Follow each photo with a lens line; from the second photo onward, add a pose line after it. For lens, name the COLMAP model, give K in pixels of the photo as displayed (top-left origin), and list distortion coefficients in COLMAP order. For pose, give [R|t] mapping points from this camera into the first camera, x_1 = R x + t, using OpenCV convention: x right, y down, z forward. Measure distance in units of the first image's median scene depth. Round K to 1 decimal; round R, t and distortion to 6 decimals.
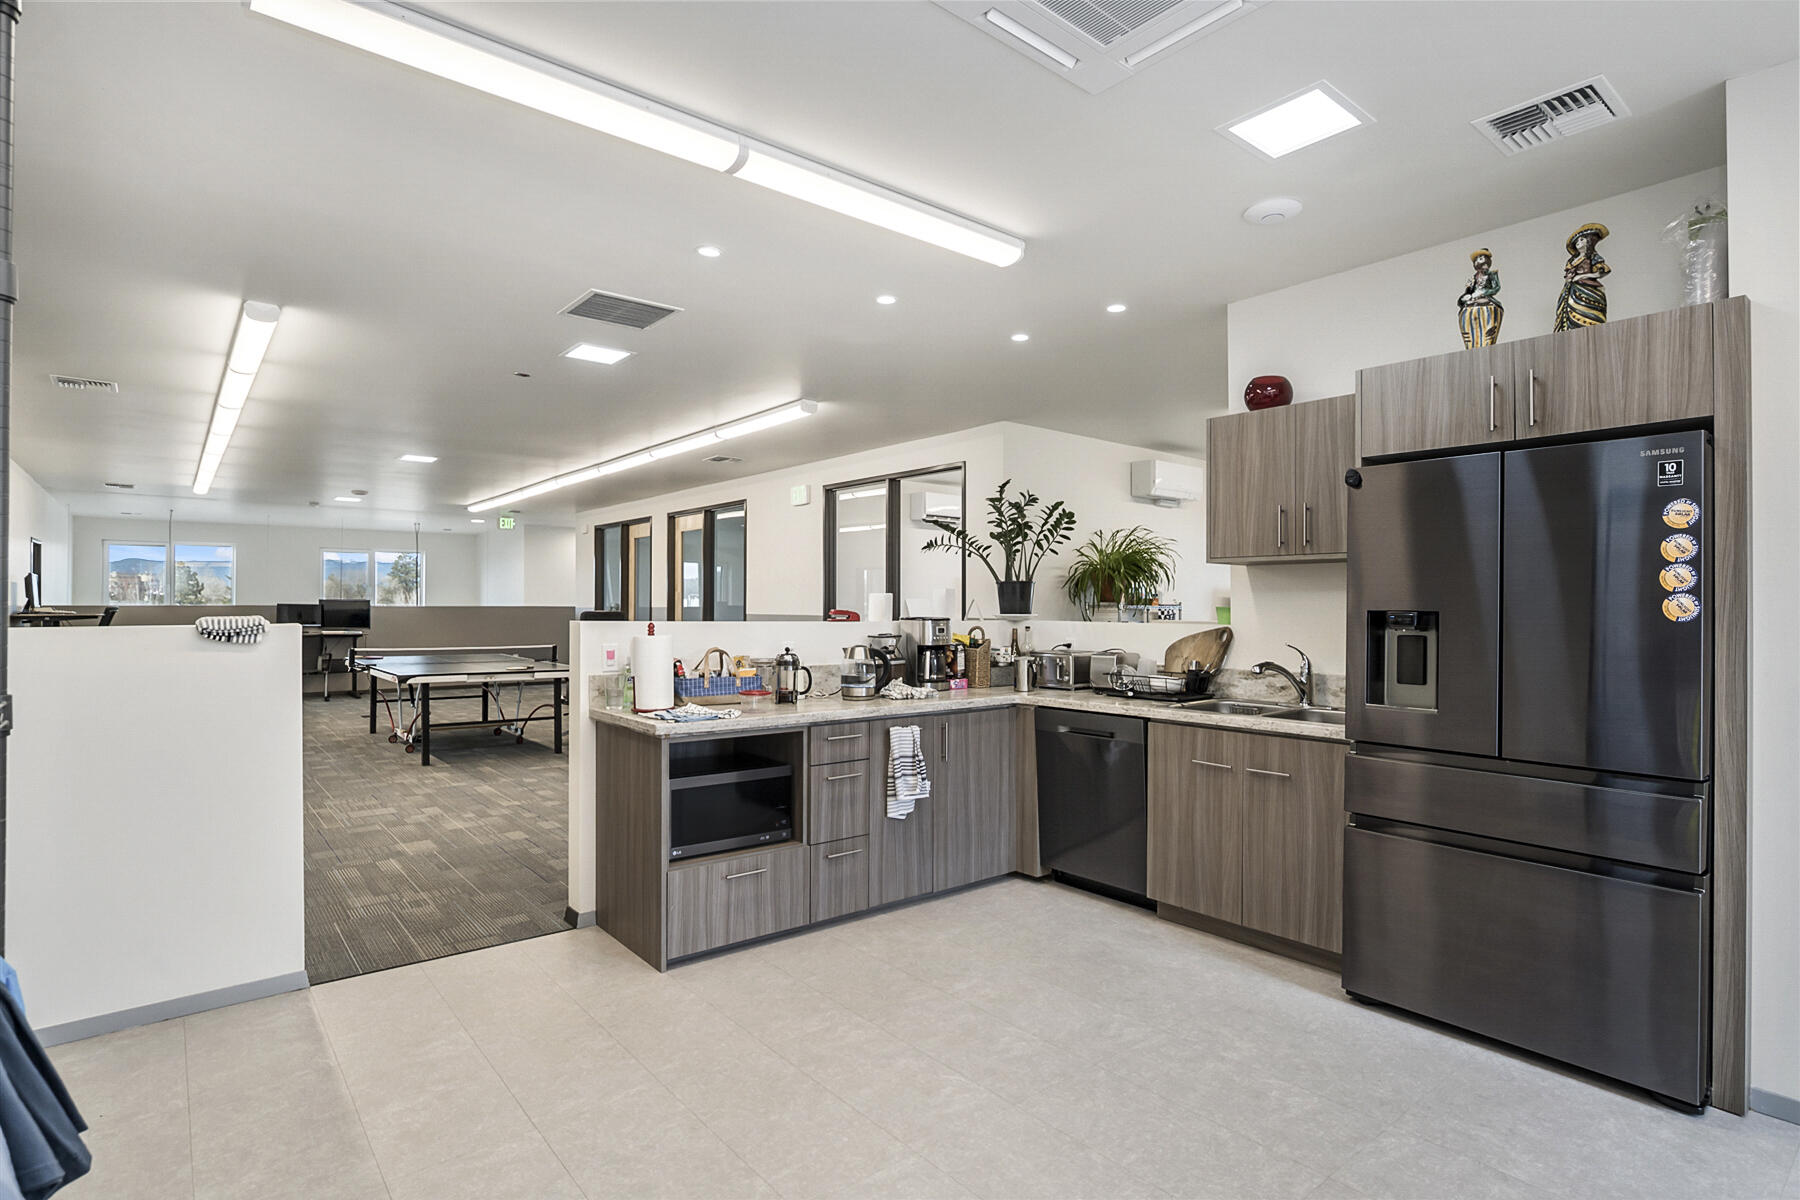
lens RADIAL K [[911.0, 0, 897.4], [0, 911.0, 606.2], [0, 0, 1]] dist [-0.000415, -0.000090]
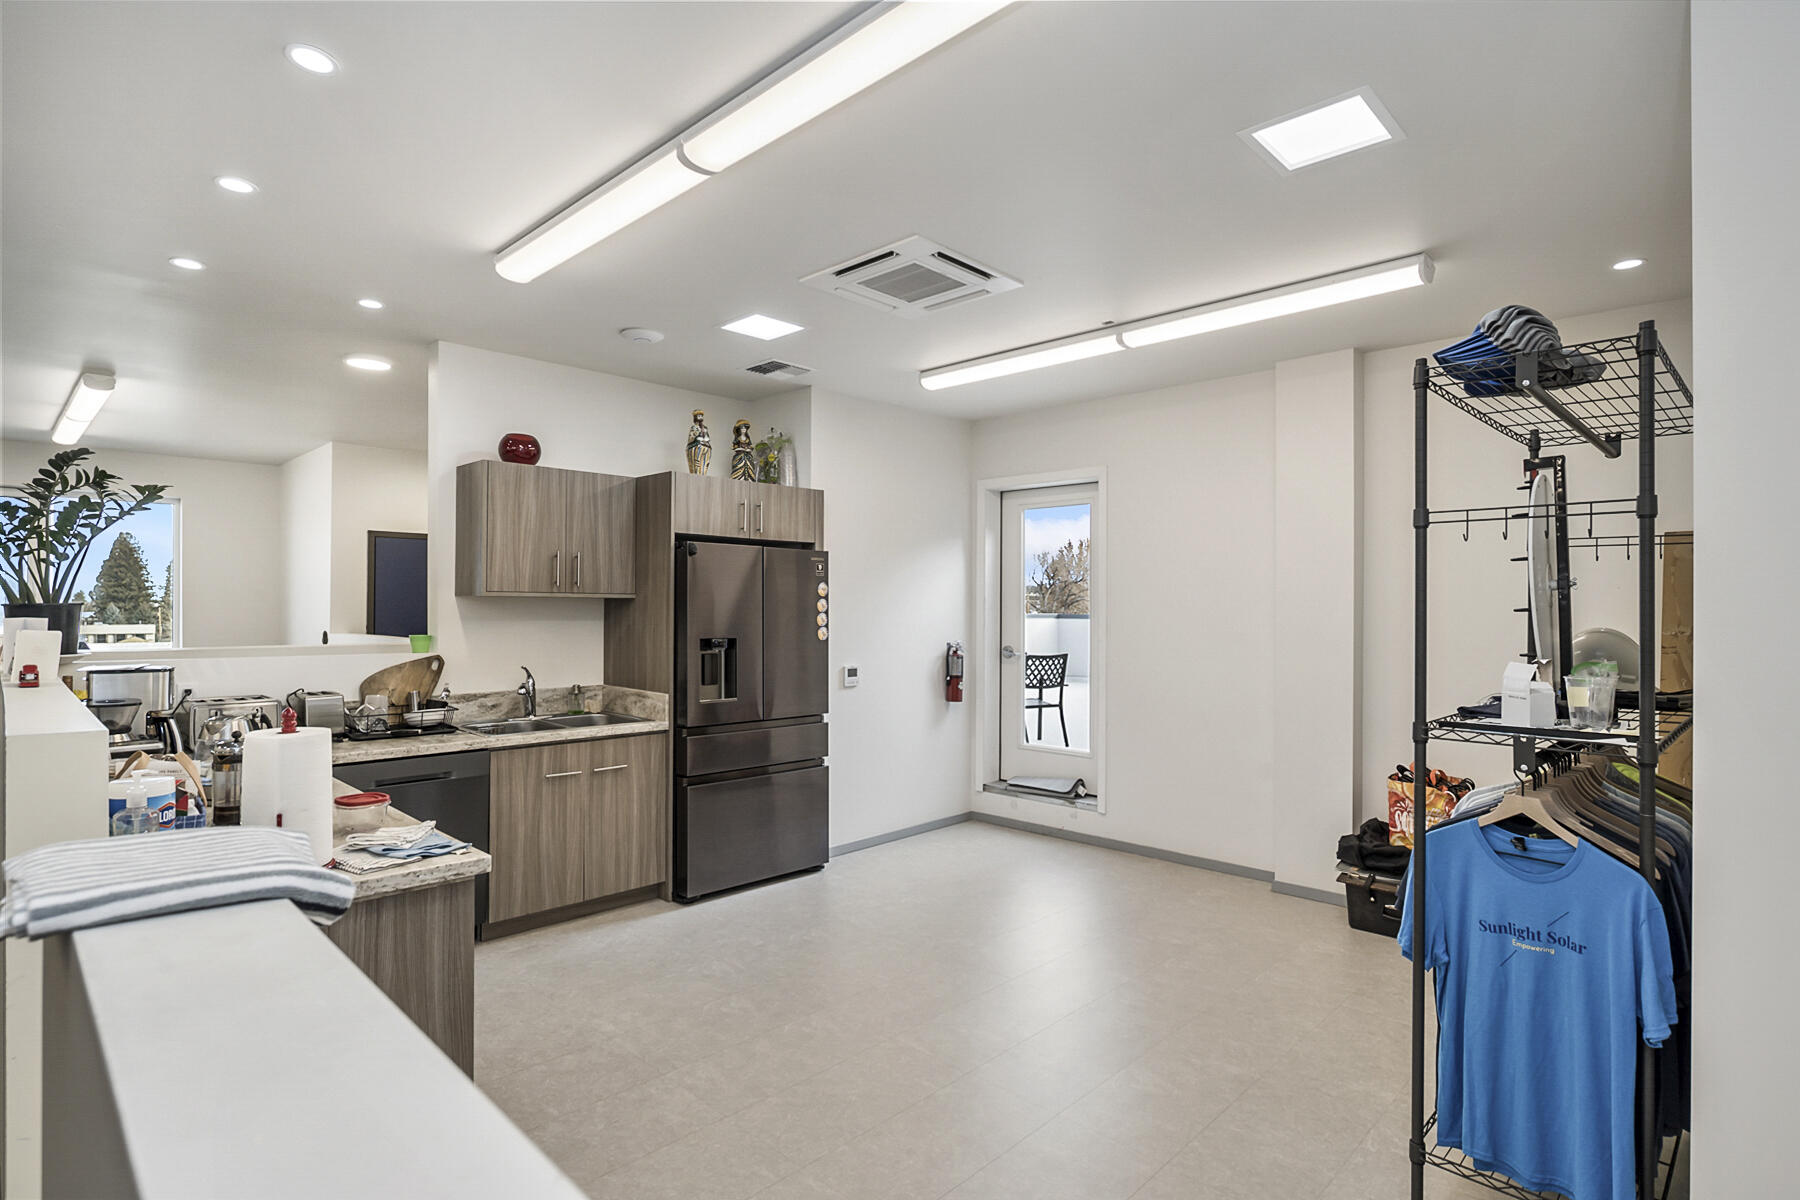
lens RADIAL K [[911.0, 0, 896.9], [0, 911.0, 601.4], [0, 0, 1]] dist [-0.000415, -0.000090]
pose [[-0.110022, 0.002476, 0.993926, -0.842096], [-0.006081, 0.999977, -0.003164, -0.044473], [-0.993911, -0.006392, -0.110004, 0.698971]]
